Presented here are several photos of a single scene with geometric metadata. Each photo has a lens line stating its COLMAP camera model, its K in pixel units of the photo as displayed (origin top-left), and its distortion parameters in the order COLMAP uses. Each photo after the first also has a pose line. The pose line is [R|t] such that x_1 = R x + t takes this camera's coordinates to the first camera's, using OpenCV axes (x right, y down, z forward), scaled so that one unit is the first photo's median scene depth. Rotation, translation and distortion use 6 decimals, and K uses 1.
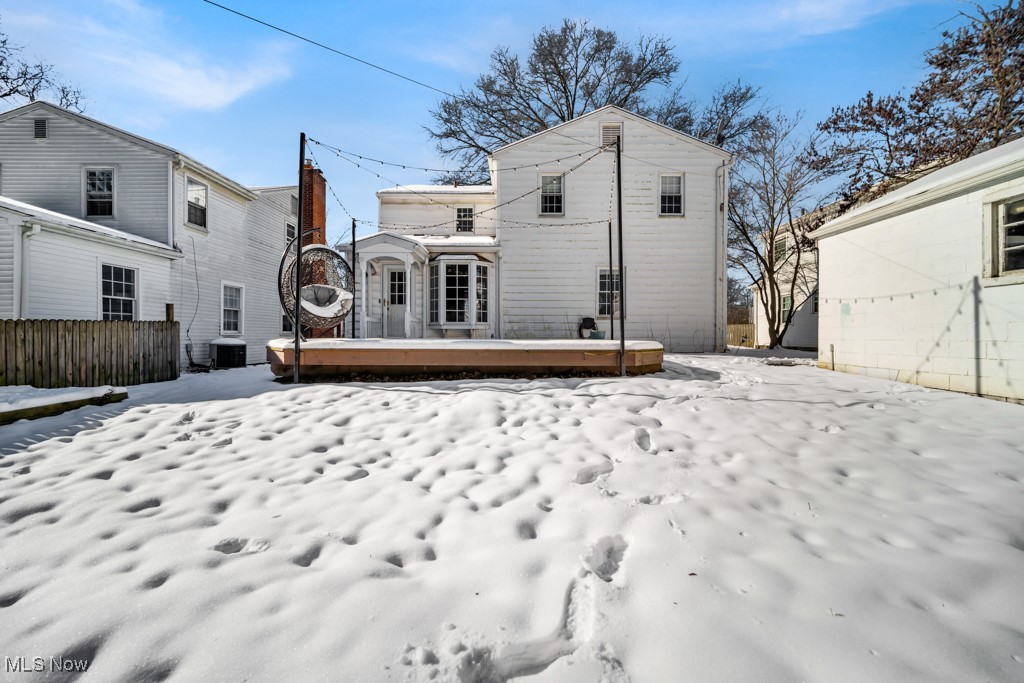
lens RADIAL K [[415.4, 0, 512.0], [0, 415.4, 341.5], [0, 0, 1]] dist [0.000001, 0.000014]
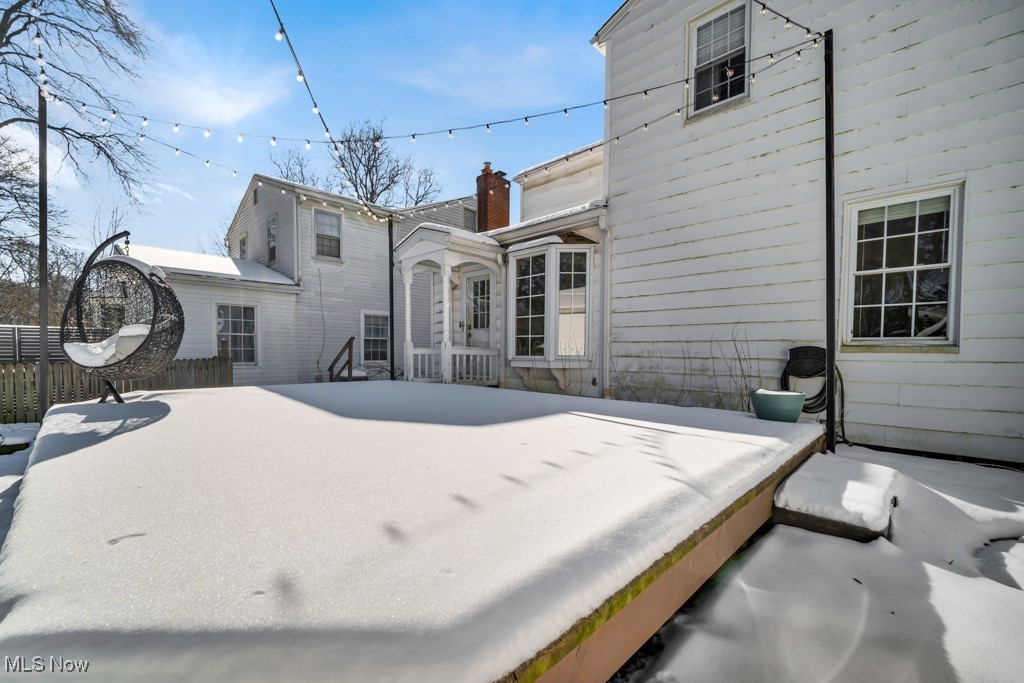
lens RADIAL K [[422.8, 0, 510.8], [0, 422.8, 369.5], [0, 0, 1]] dist [-0.001488, -0.000171]
pose [[0.709832, 0.034696, -0.703516, 0.262140], [-0.013662, 0.999276, 0.035498, -0.046825], [0.704238, -0.015586, 0.709792, 0.540502]]
